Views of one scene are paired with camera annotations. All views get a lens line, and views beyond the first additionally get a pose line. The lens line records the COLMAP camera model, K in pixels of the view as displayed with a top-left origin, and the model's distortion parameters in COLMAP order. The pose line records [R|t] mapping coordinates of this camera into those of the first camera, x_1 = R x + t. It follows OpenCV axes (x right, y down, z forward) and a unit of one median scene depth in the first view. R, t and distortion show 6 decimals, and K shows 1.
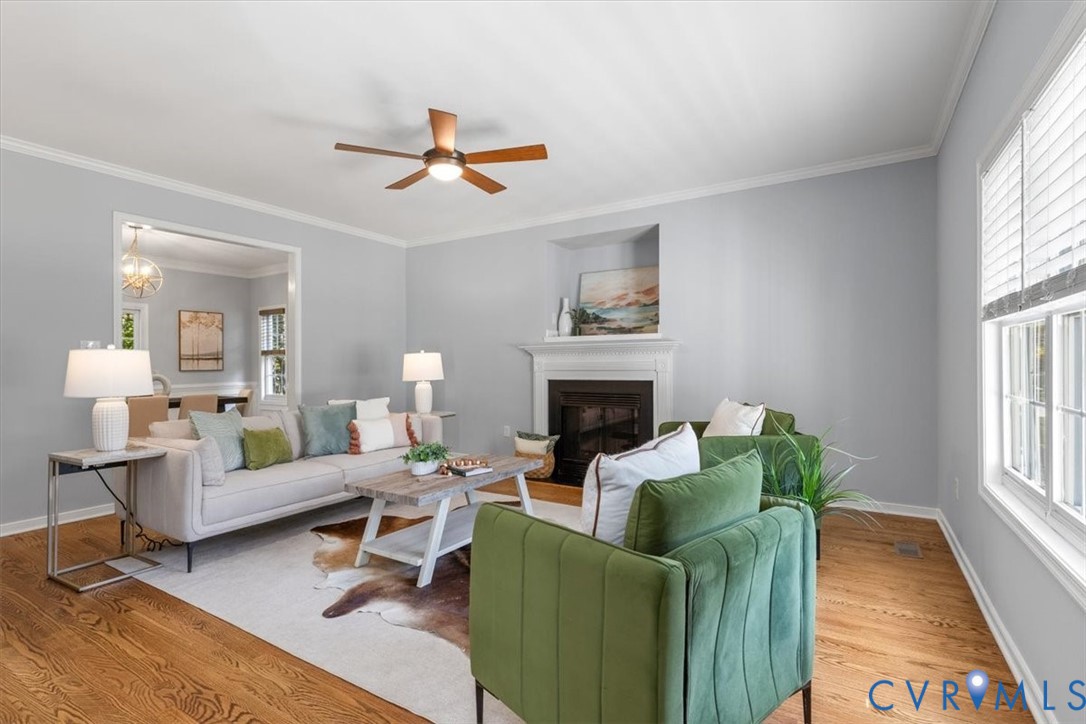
lens RADIAL K [[527.7, 0, 550.6], [0, 527.7, 361.7], [0, 0, 1]] dist [0.002750, 0.000048]
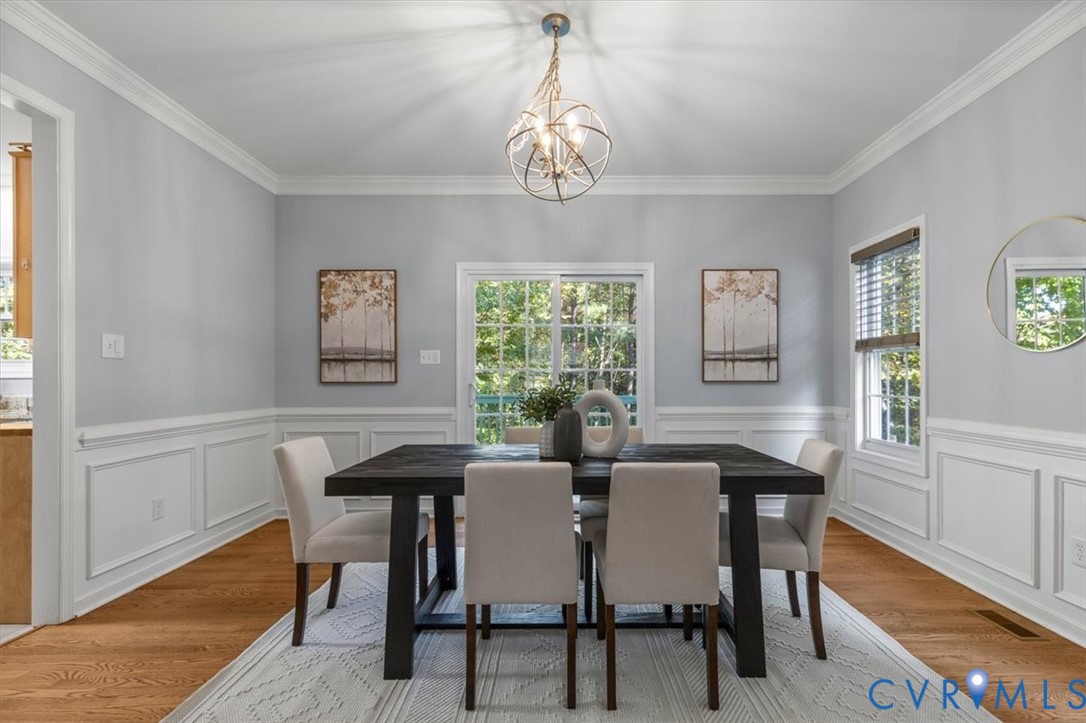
lens RADIAL K [[488.3, 0, 560.8], [0, 488.3, 367.5], [0, 0, 1]] dist [-0.005152, -0.000567]
pose [[0.521643, -0.003833, -0.853155, -0.331765], [-0.004616, 0.999963, -0.007314, 0.006683], [0.853152, 0.007754, 0.521605, 0.581175]]
